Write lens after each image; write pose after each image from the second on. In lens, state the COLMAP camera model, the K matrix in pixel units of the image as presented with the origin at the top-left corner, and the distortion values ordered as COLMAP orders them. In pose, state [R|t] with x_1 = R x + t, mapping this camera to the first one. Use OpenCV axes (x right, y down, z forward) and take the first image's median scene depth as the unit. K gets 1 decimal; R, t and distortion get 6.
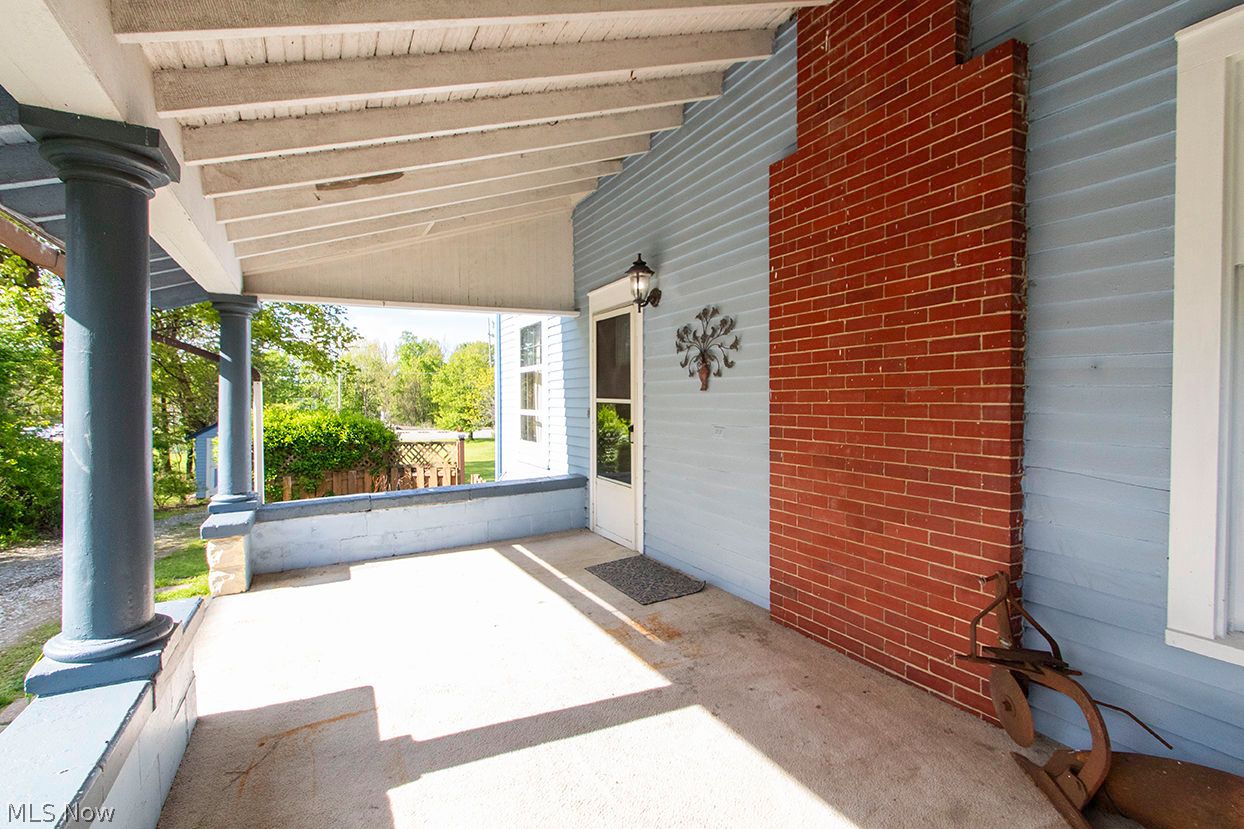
lens RADIAL K [[574.3, 0, 613.5], [0, 574.3, 410.5], [0, 0, 1]] dist [-0.001347, 0.000144]
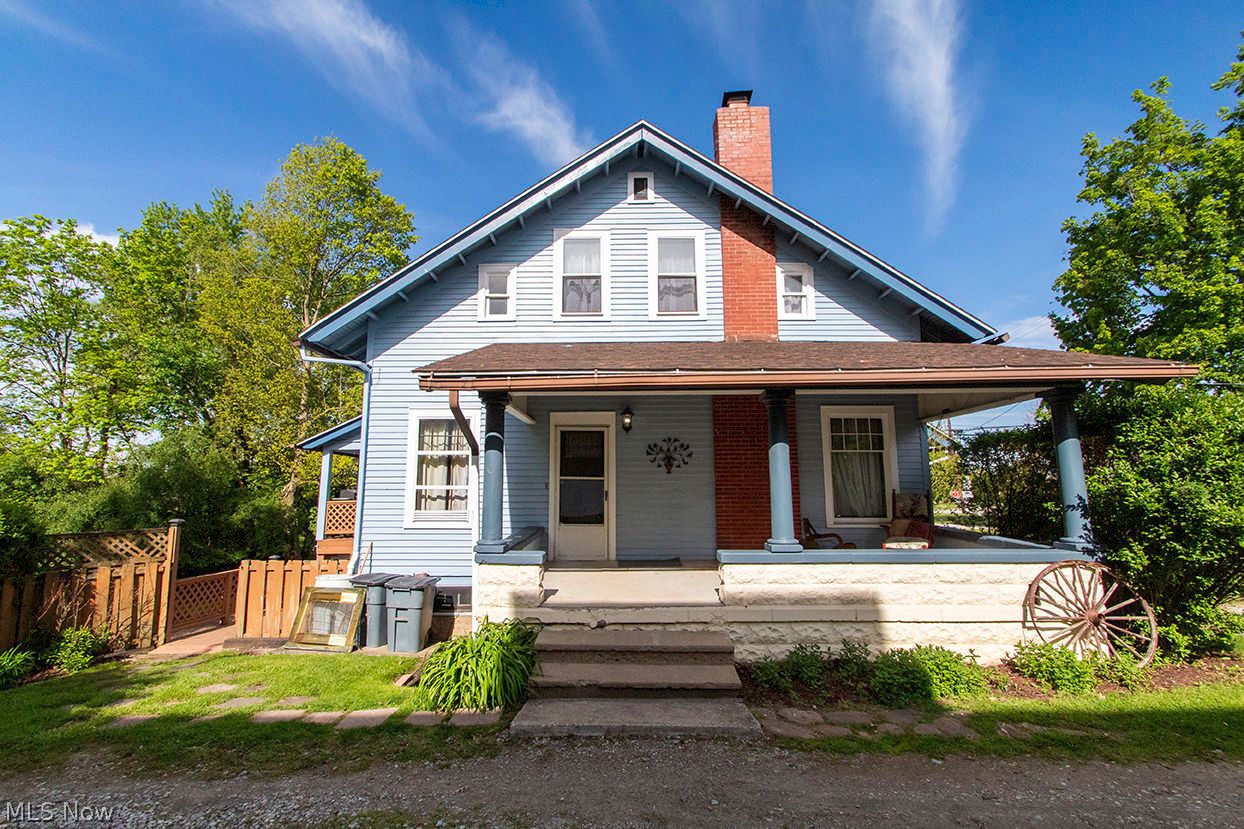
lens RADIAL K [[574.3, 0, 613.5], [0, 574.3, 410.5], [0, 0, 1]] dist [-0.001347, 0.000144]
pose [[0.481999, 0.130111, 0.866457, -2.015757], [0.015692, 0.987472, -0.157012, 0.075016], [-0.876031, 0.089276, 0.473919, 0.091794]]
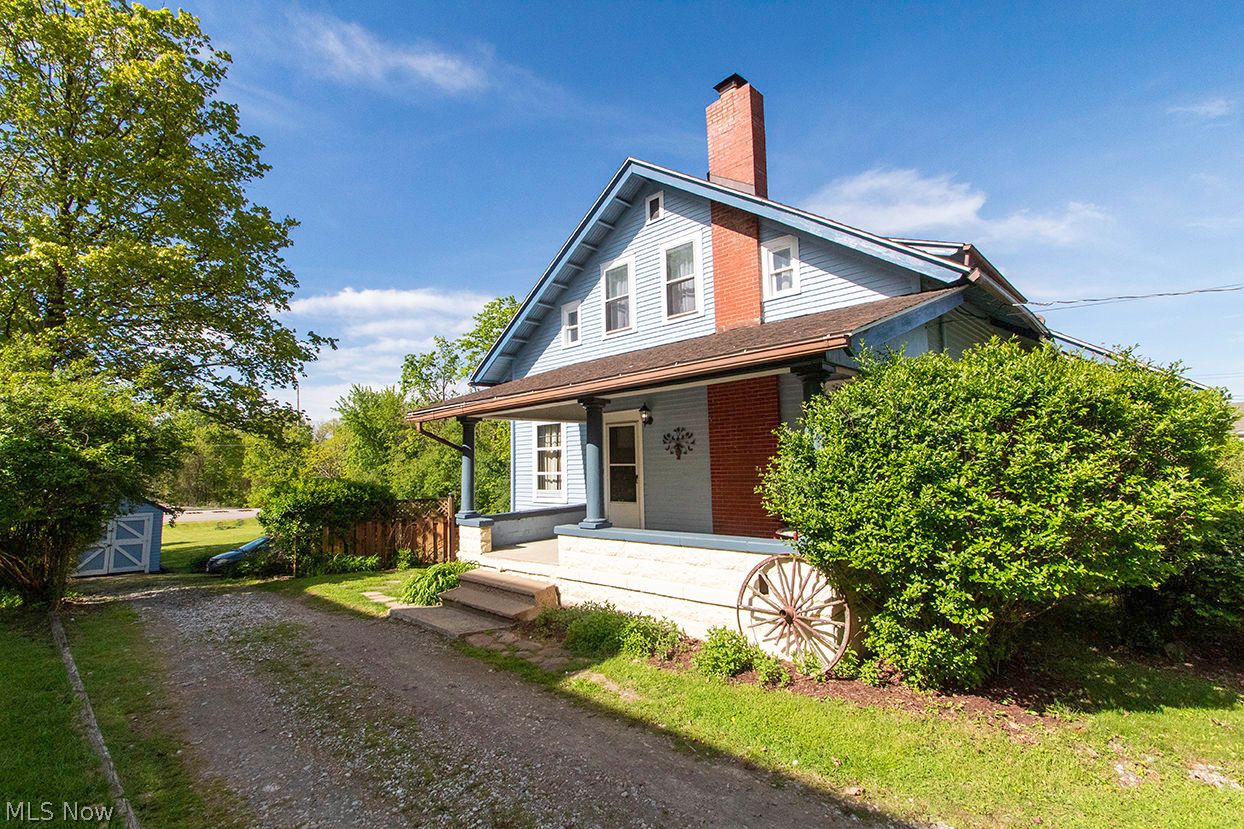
lens RADIAL K [[574.3, 0, 613.5], [0, 574.3, 410.5], [0, 0, 1]] dist [-0.001347, 0.000144]
pose [[0.946136, 0.019494, 0.323182, -0.991872], [0.021757, 0.992102, -0.123536, 0.062132], [-0.323038, 0.123913, 0.938239, -1.407286]]
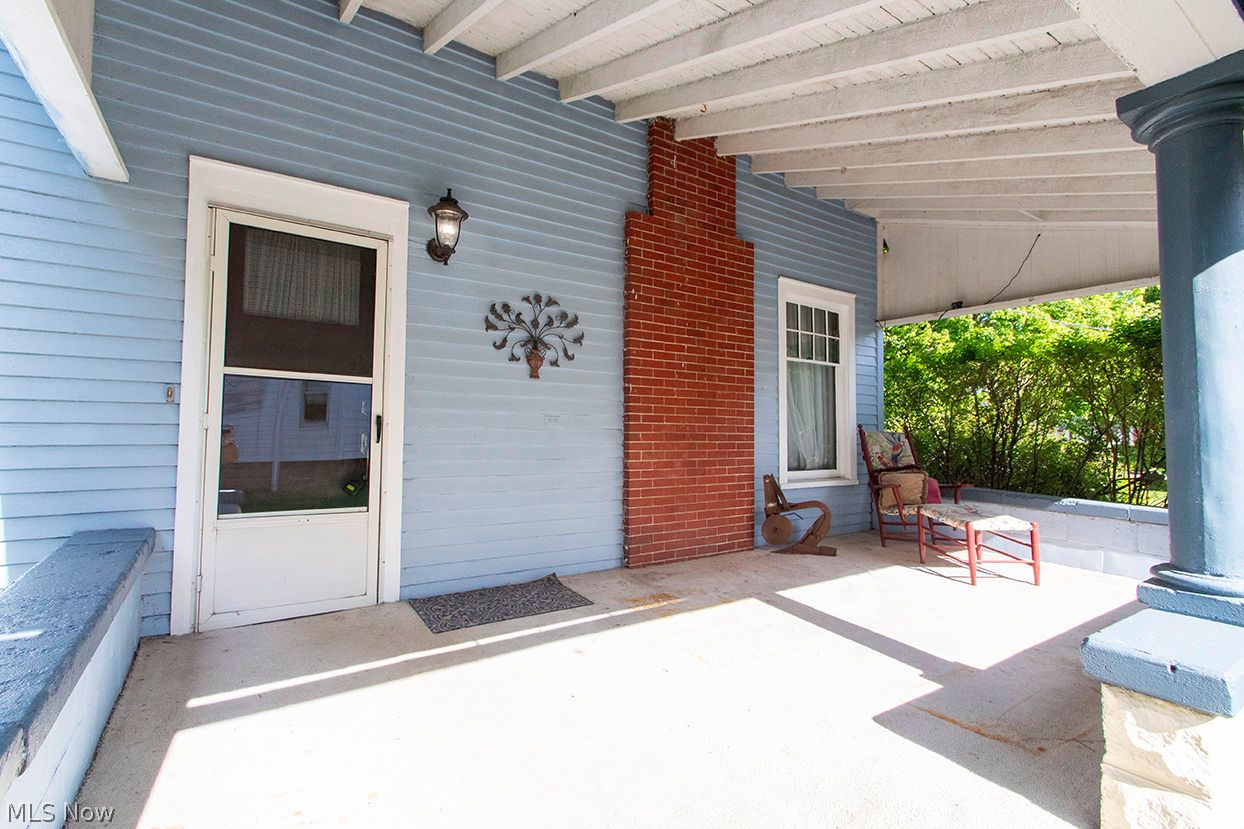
lens RADIAL K [[571.7, 0, 600.8], [0, 571.7, 415.0], [0, 0, 1]] dist [-0.002796, -0.000104]
pose [[-0.094501, 0.041669, 0.994652, -0.824763], [0.012238, 0.999097, -0.040693, 0.069137], [-0.995450, 0.008327, -0.094926, 1.010031]]
